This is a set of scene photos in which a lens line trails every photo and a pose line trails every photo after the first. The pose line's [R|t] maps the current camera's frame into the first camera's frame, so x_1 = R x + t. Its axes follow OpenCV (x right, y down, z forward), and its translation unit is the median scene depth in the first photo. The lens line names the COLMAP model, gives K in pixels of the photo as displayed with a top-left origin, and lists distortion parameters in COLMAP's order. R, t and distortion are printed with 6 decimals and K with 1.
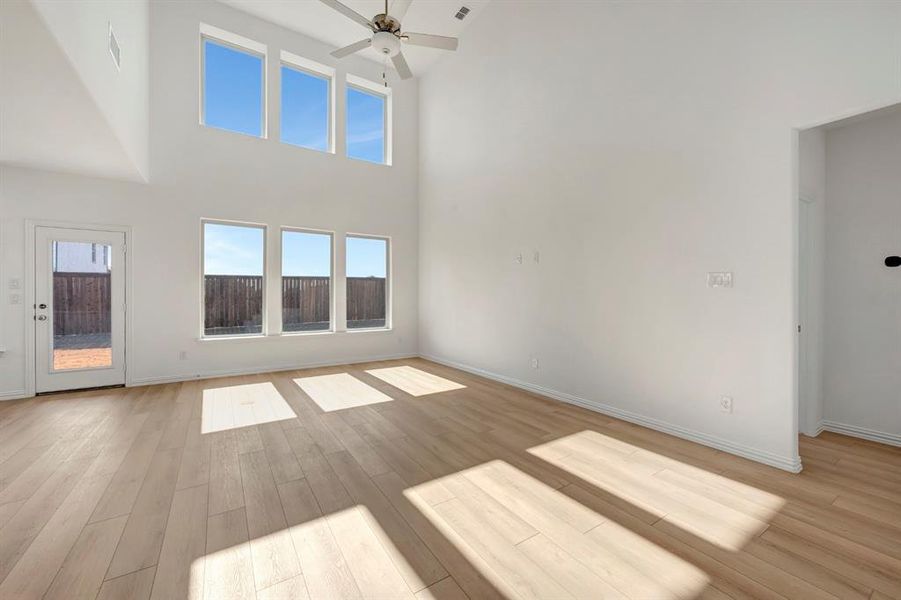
lens RADIAL K [[358.8, 0, 449.7], [0, 358.8, 297.8], [0, 0, 1]] dist [0.005701, -0.000188]
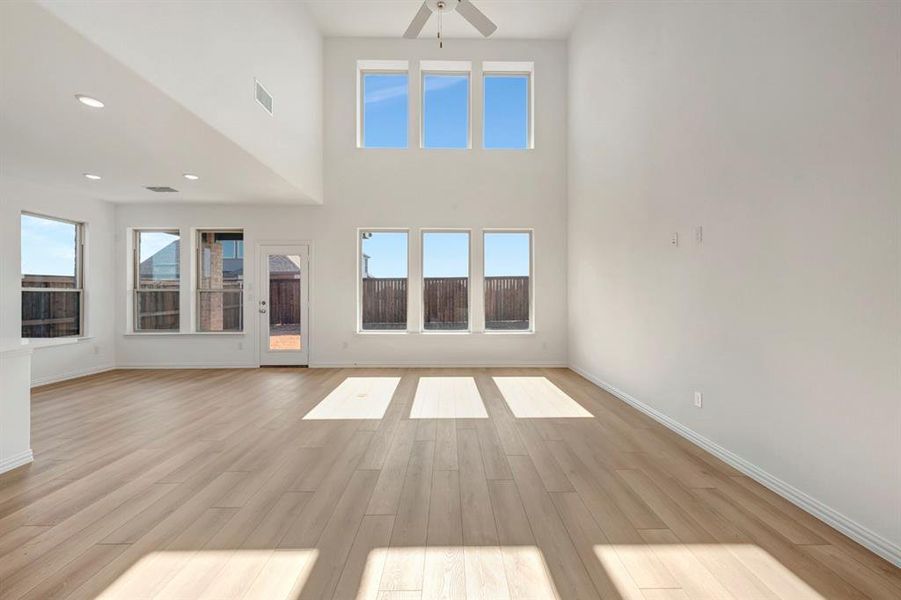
lens RADIAL K [[358.8, 0, 448.5], [0, 358.8, 295.5], [0, 0, 1]] dist [0.005701, -0.000188]
pose [[0.843299, -0.000254, -0.537444, 0.172383], [-0.002671, 0.999986, -0.004664, -0.000545], [0.537438, 0.005369, 0.843286, 0.178872]]
